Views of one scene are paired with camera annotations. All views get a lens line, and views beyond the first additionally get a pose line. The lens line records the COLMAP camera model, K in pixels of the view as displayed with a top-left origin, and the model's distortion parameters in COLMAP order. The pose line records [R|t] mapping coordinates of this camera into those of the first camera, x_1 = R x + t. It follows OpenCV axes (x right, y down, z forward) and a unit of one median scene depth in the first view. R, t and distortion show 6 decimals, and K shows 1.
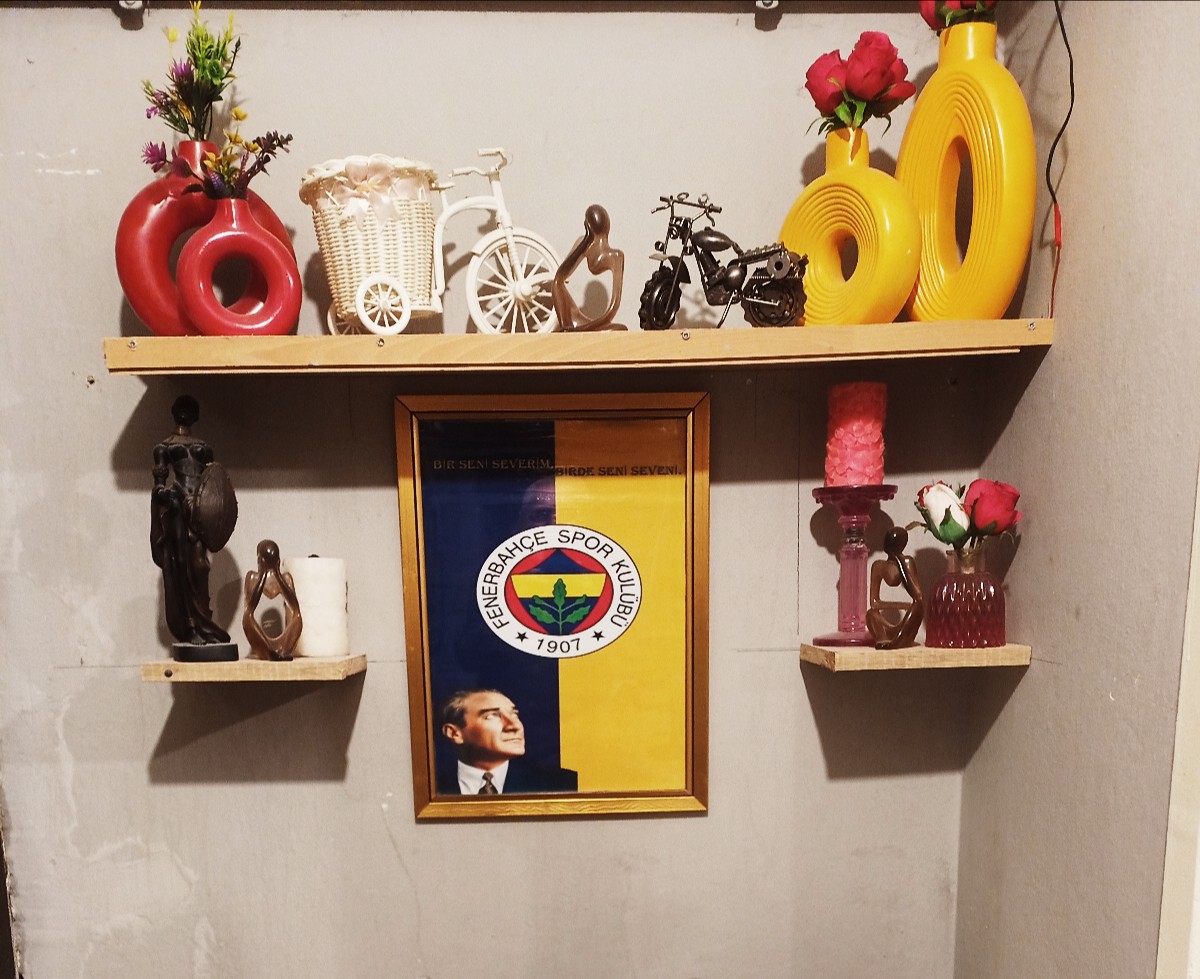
lens RADIAL K [[1201.6, 0, 598.6], [0, 1201.6, 804.7], [0, 0, 1]] dist [0.017461, -0.014129]
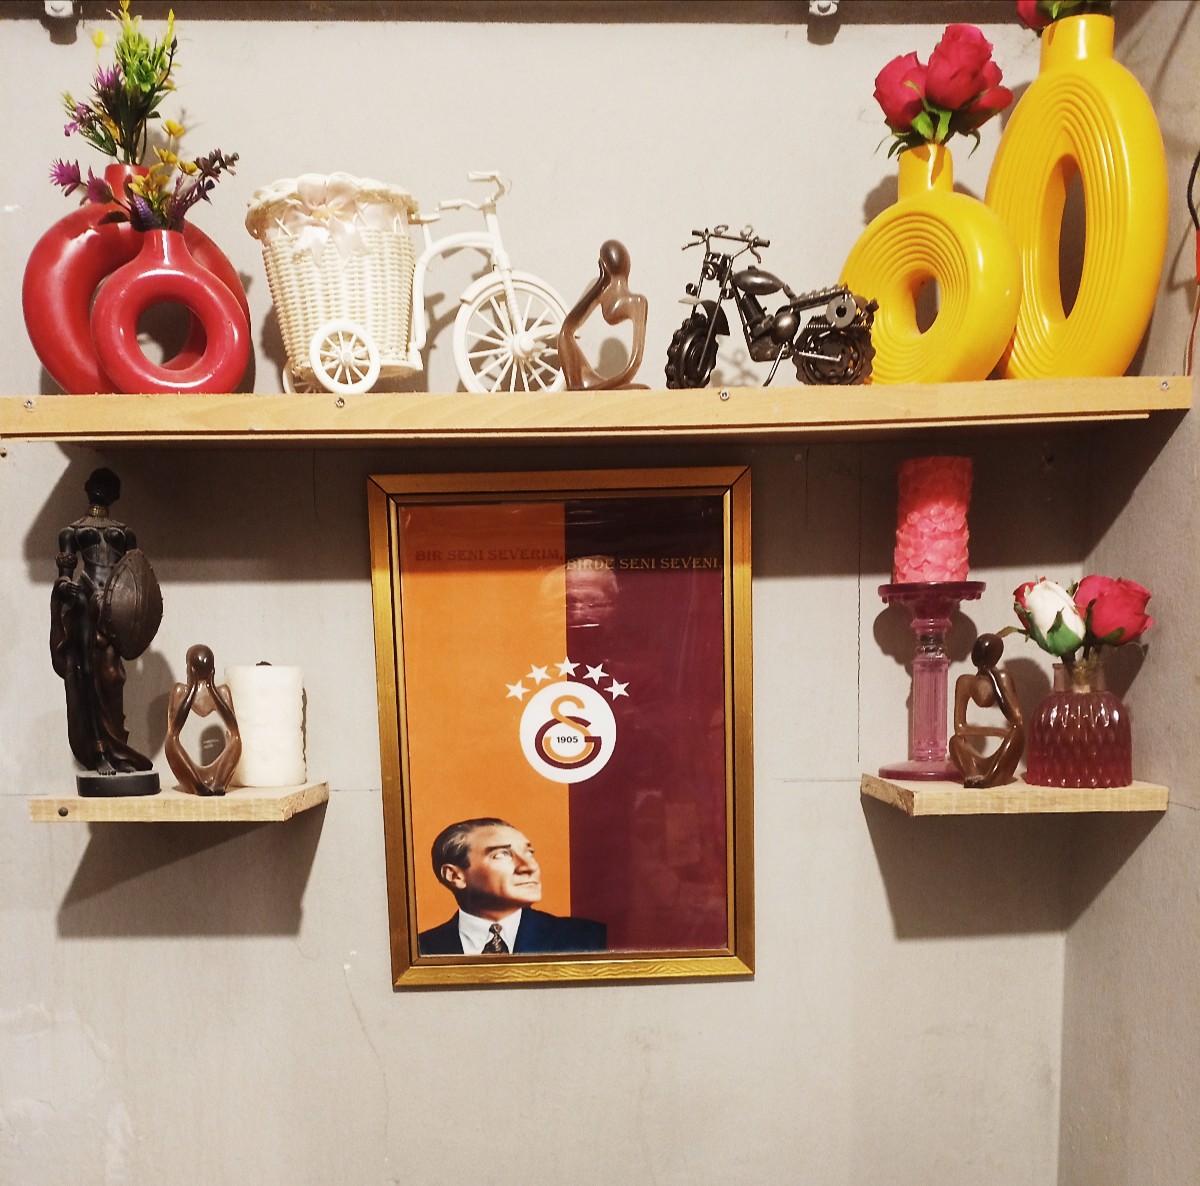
lens RADIAL K [[1187.2, 0, 597.8], [0, 1187.2, 789.9], [0, 0, 1]] dist [0.024217, -0.014971]
pose [[0.999738, 0.009351, -0.020905, 0.007657], [-0.011047, 0.996527, -0.082539, -0.062481], [0.020061, 0.082748, 0.996369, 0.228547]]
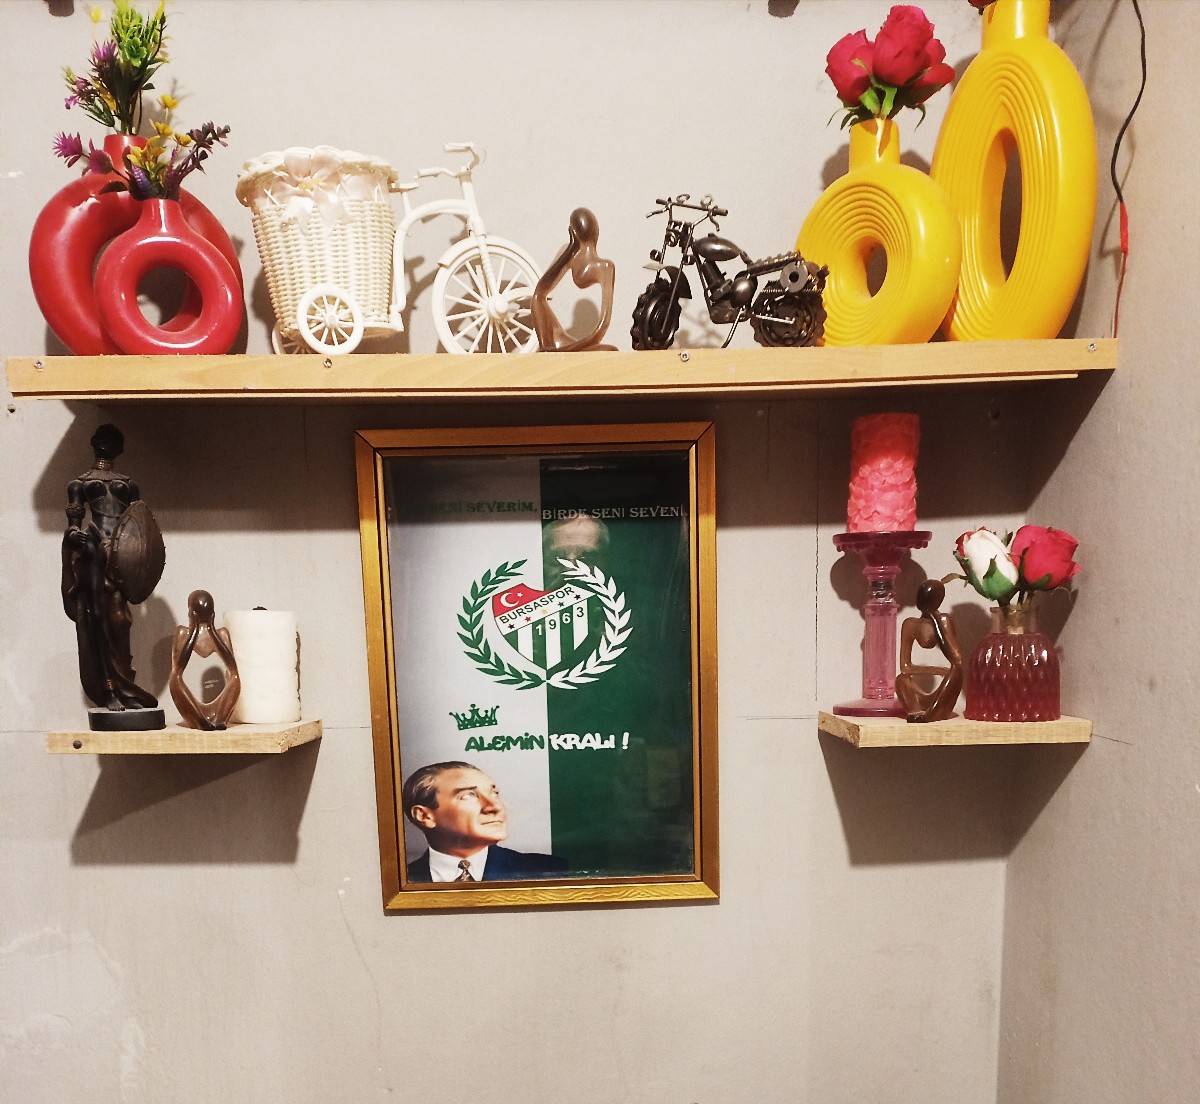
lens RADIAL K [[1192.8, 0, 601.4], [0, 1192.8, 795.2], [0, 0, 1]] dist [0.024554, -0.020711]
pose [[0.999834, 0.008814, -0.015946, 0.028389], [-0.009439, 0.999172, -0.039568, -0.042789], [0.015584, 0.039712, 0.999090, 0.156484]]
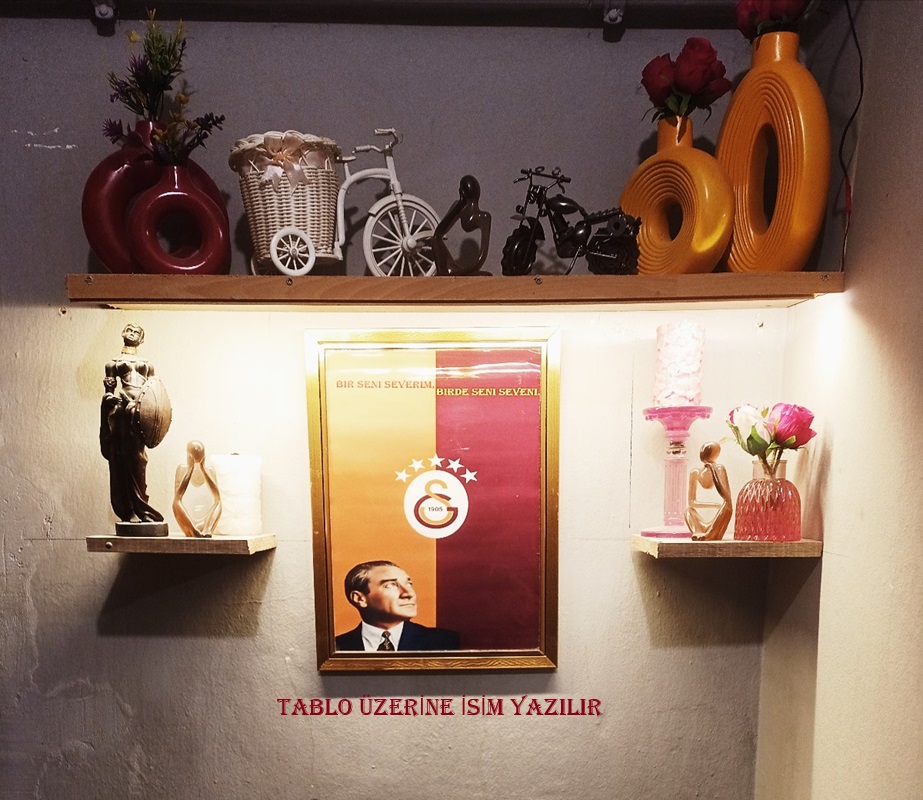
lens RADIAL K [[924.6, 0, 463.0], [0, 924.6, 615.2], [0, 0, 1]] dist [0.017206, -0.011104]
pose [[0.999205, 0.027490, -0.028883, 0.030765], [-0.028755, 0.998603, -0.044322, -0.007132], [0.027624, 0.045117, 0.998600, 0.073102]]
